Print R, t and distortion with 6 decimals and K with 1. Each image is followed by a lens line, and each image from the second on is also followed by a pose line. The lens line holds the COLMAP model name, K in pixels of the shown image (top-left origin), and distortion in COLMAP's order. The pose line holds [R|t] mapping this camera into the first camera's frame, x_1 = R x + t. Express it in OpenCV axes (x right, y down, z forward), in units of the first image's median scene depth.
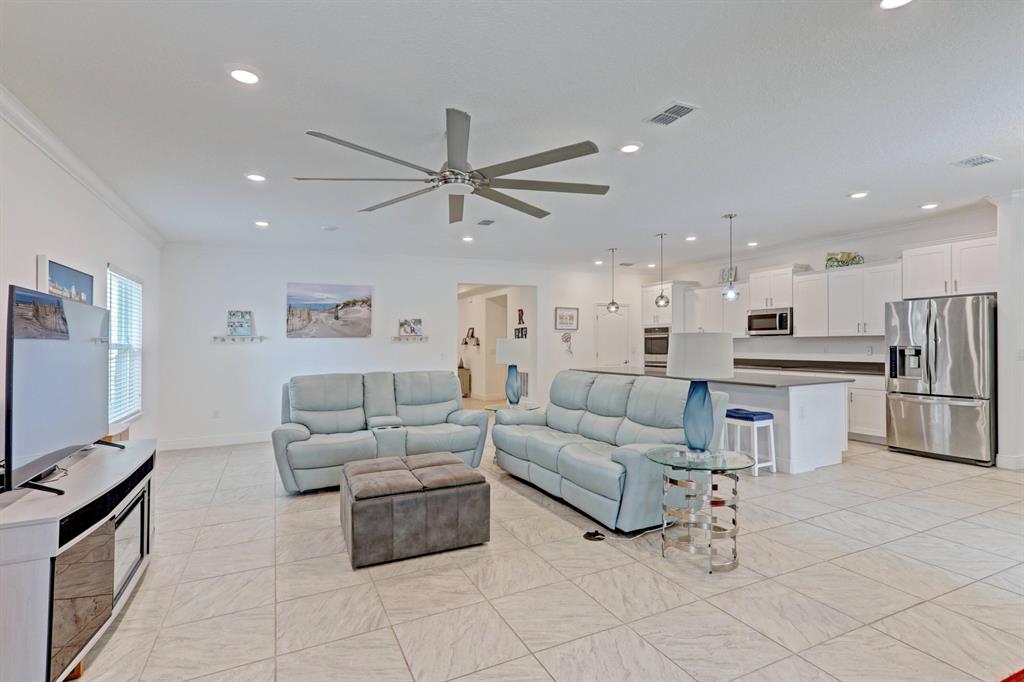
lens RADIAL K [[495.7, 0, 511.5], [0, 495.7, 340.7], [0, 0, 1]] dist [0.018457, 0.000299]
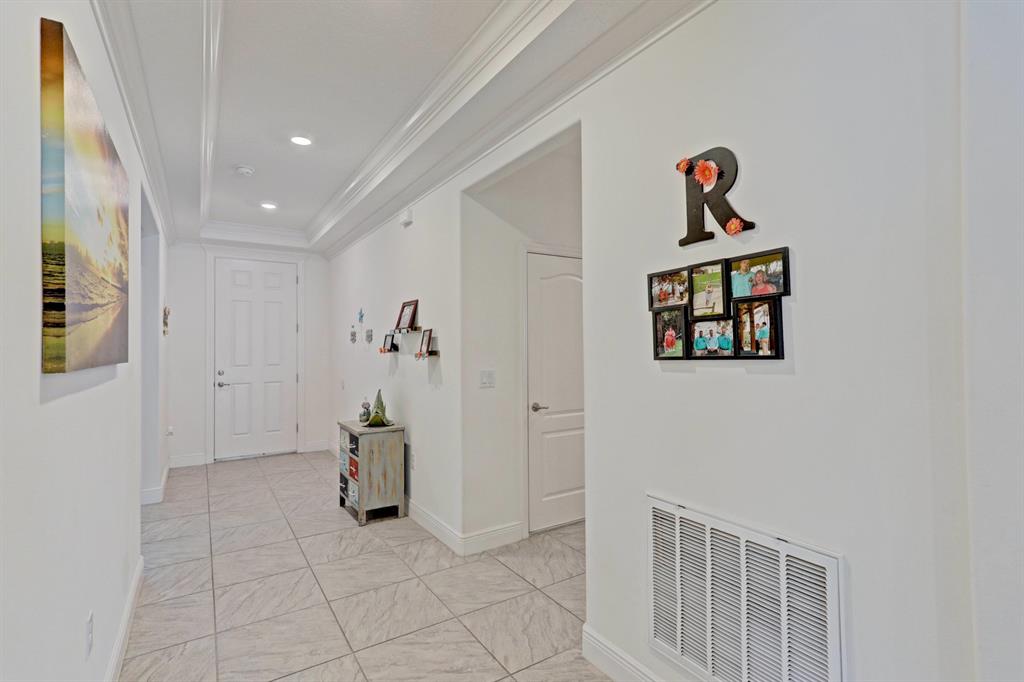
lens RADIAL K [[495.7, 0, 507.0], [0, 495.7, 345.0], [0, 0, 1]] dist [0.018457, 0.000299]
pose [[0.992620, -0.004632, 0.121178, -0.058102], [0.004201, 0.999984, 0.003810, 0.001901], [-0.121194, -0.003273, 0.992623, 0.678799]]
